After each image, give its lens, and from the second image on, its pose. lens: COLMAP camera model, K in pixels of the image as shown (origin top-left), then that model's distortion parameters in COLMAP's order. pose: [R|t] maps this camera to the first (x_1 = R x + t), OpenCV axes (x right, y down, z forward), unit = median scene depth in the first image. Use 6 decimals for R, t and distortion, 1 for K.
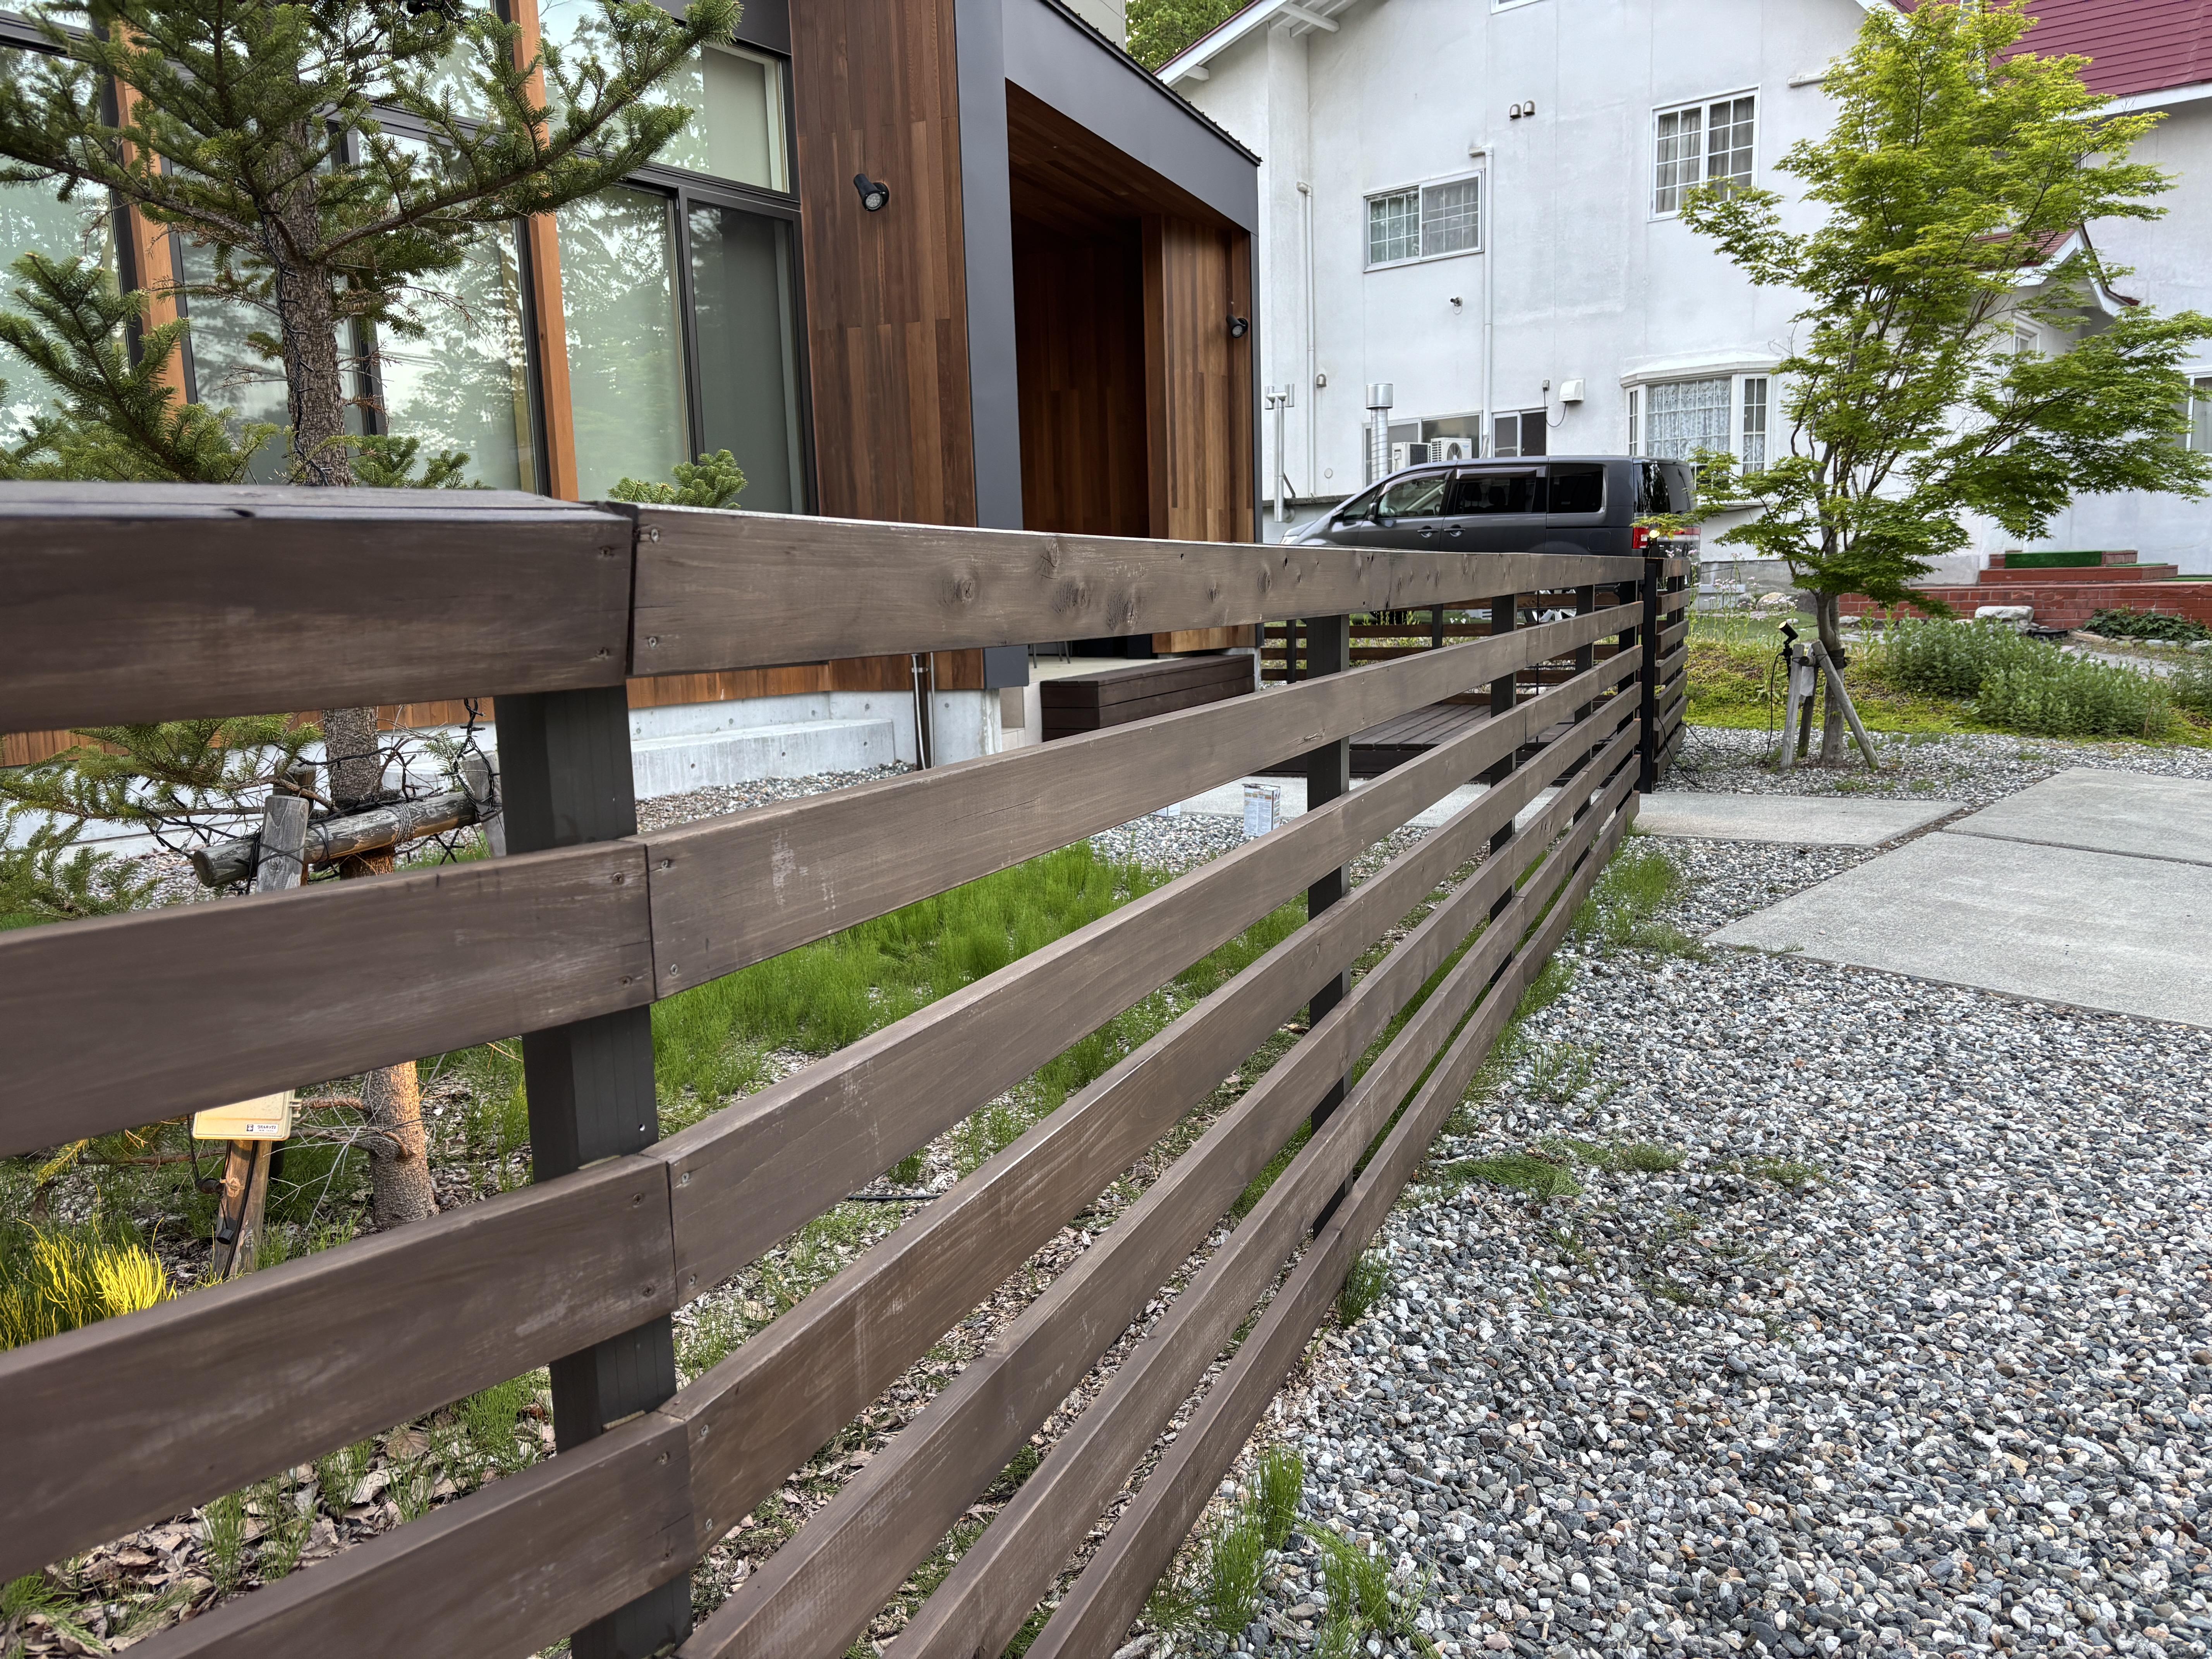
lens RADIAL K [[1677.5, 0, 1078.1], [0, 1677.5, 872.7], [0, 0, 1]] dist [0.013314, 0.000970]
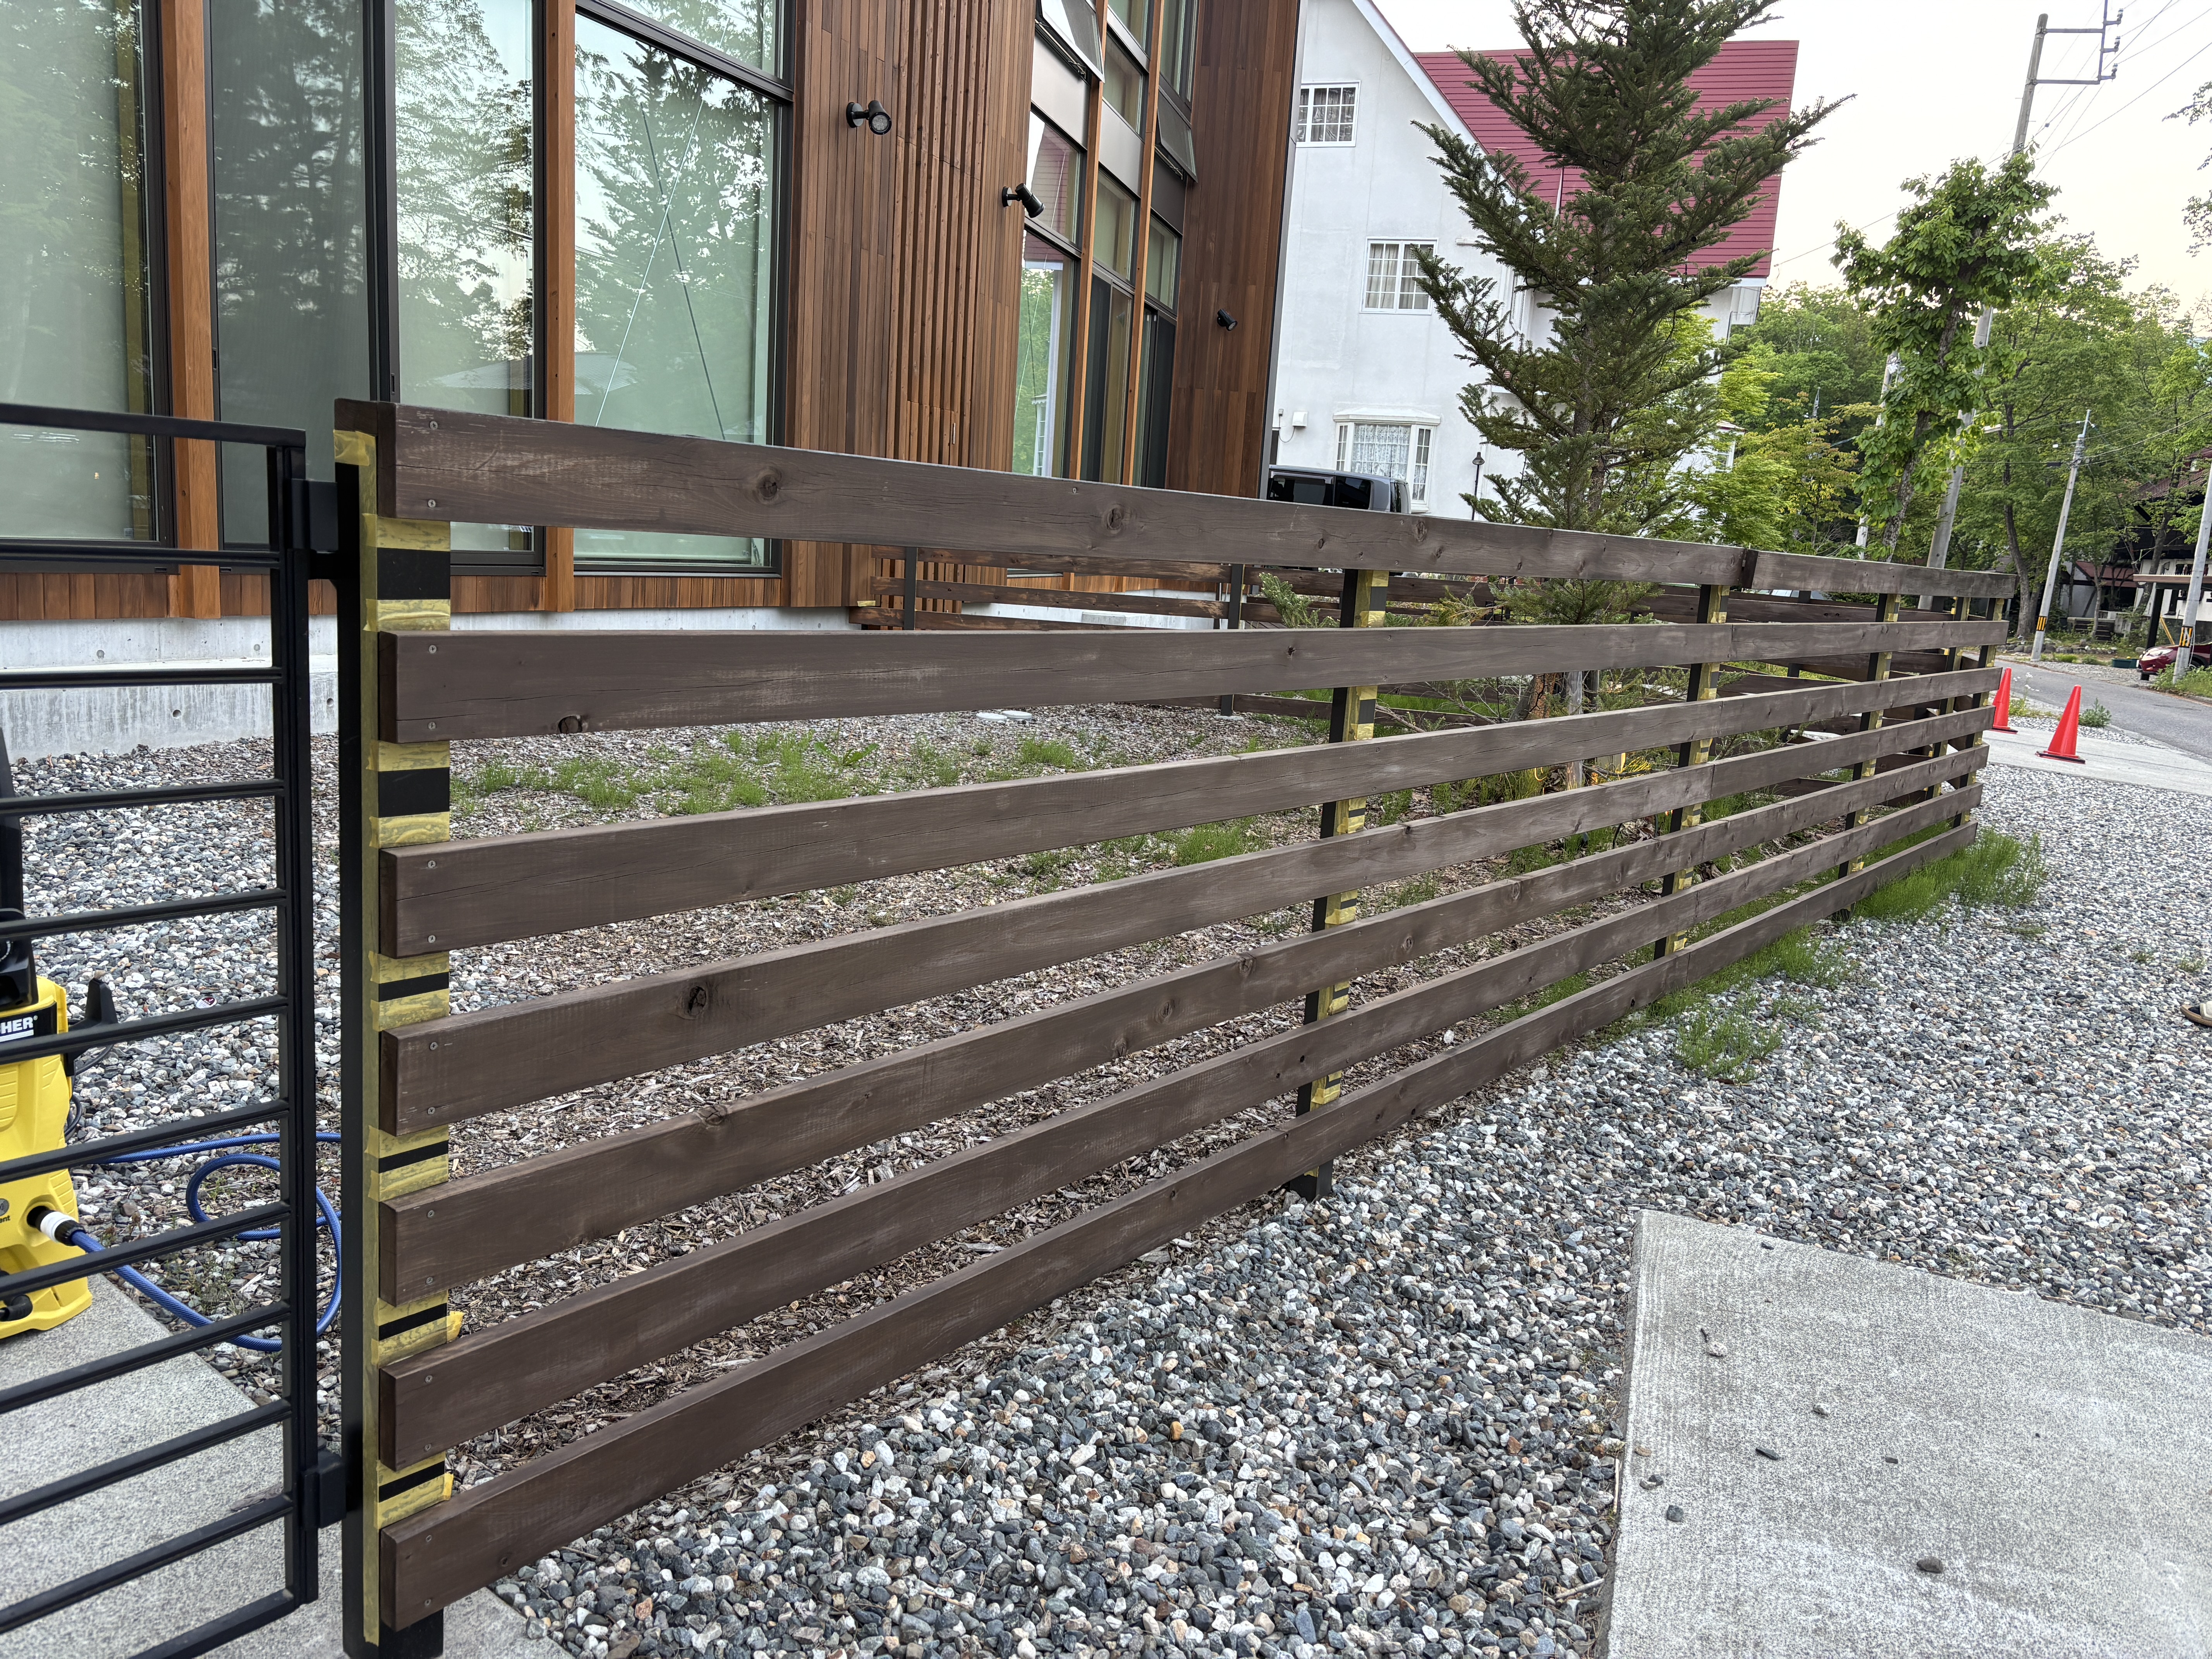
lens RADIAL K [[1683.3, 0, 1113.7], [0, 1683.3, 829.7], [0, 0, 1]] dist [0.060076, -0.065873]
pose [[0.925407, 0.026855, 0.378022, -0.817851], [-0.031637, 0.999479, 0.006443, 0.132596], [-0.377652, -0.017922, 0.925774, -0.614957]]
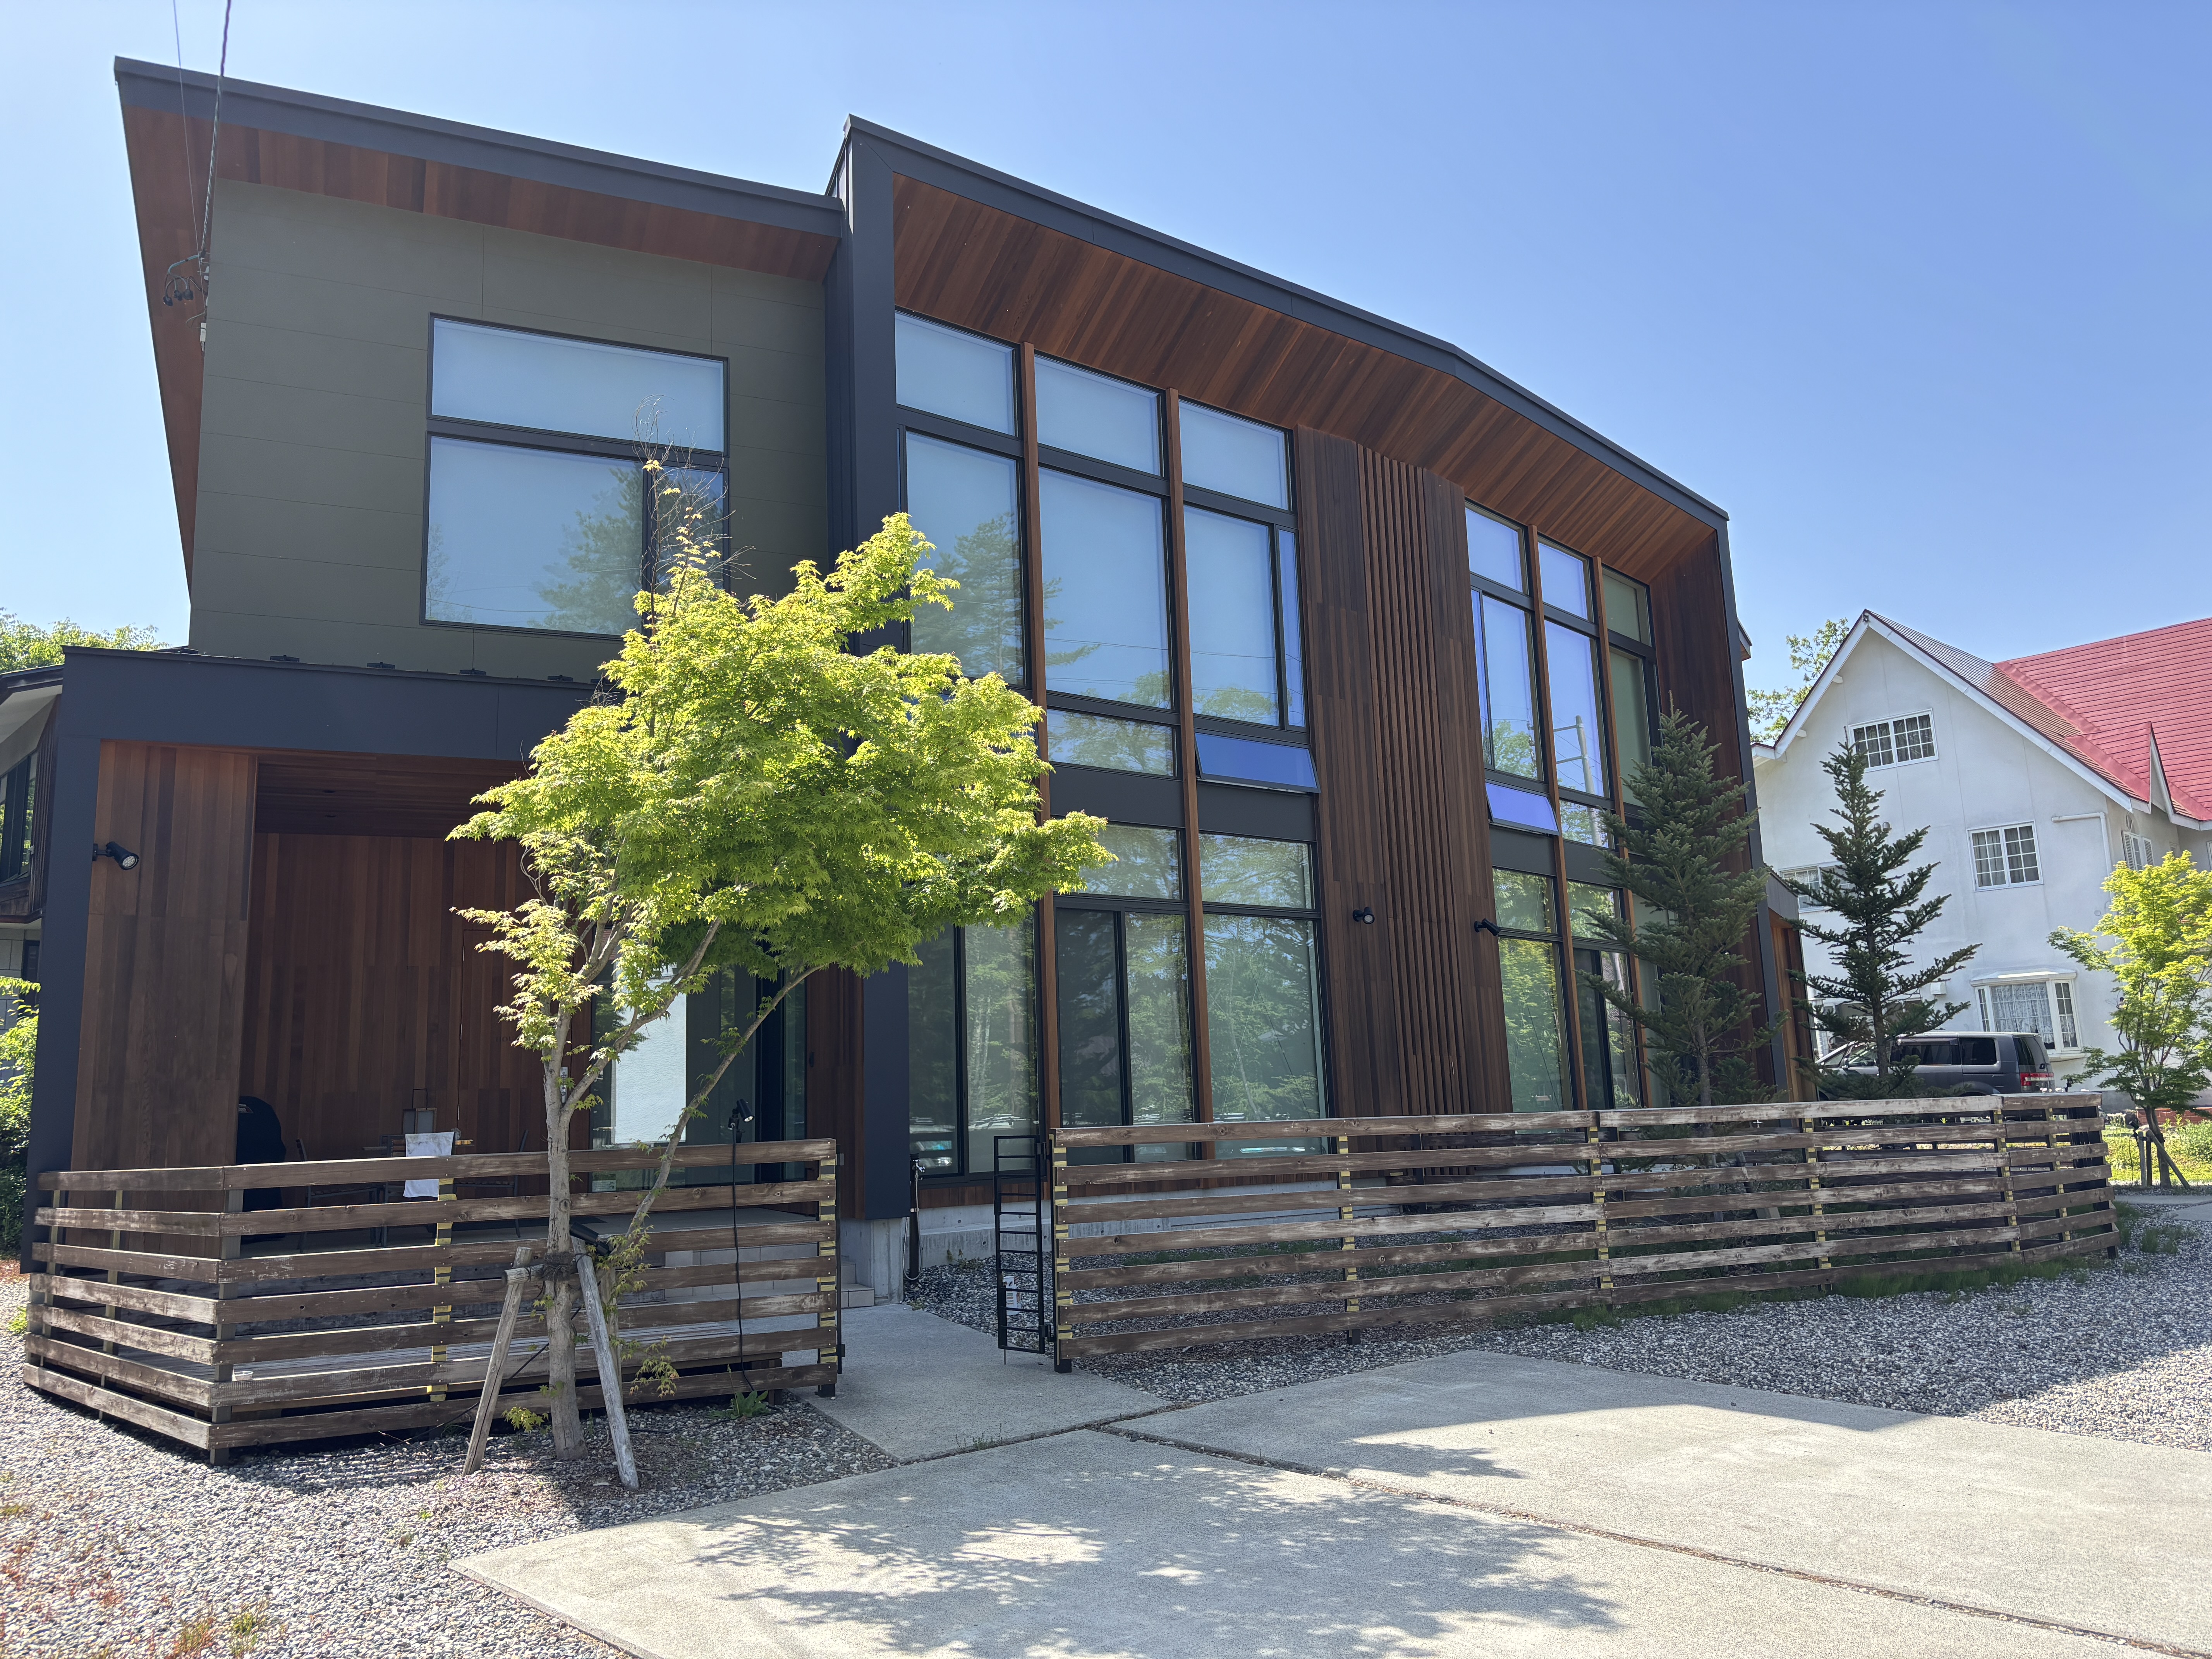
lens RADIAL K [[1683.3, 0, 1113.7], [0, 1683.3, 829.7], [0, 0, 1]] dist [0.060076, -0.065873]
pose [[0.995271, -0.022982, -0.094378, -0.697561], [-0.009665, 0.943354, -0.331648, 0.248835], [0.096654, 0.330992, 0.938671, -1.372068]]
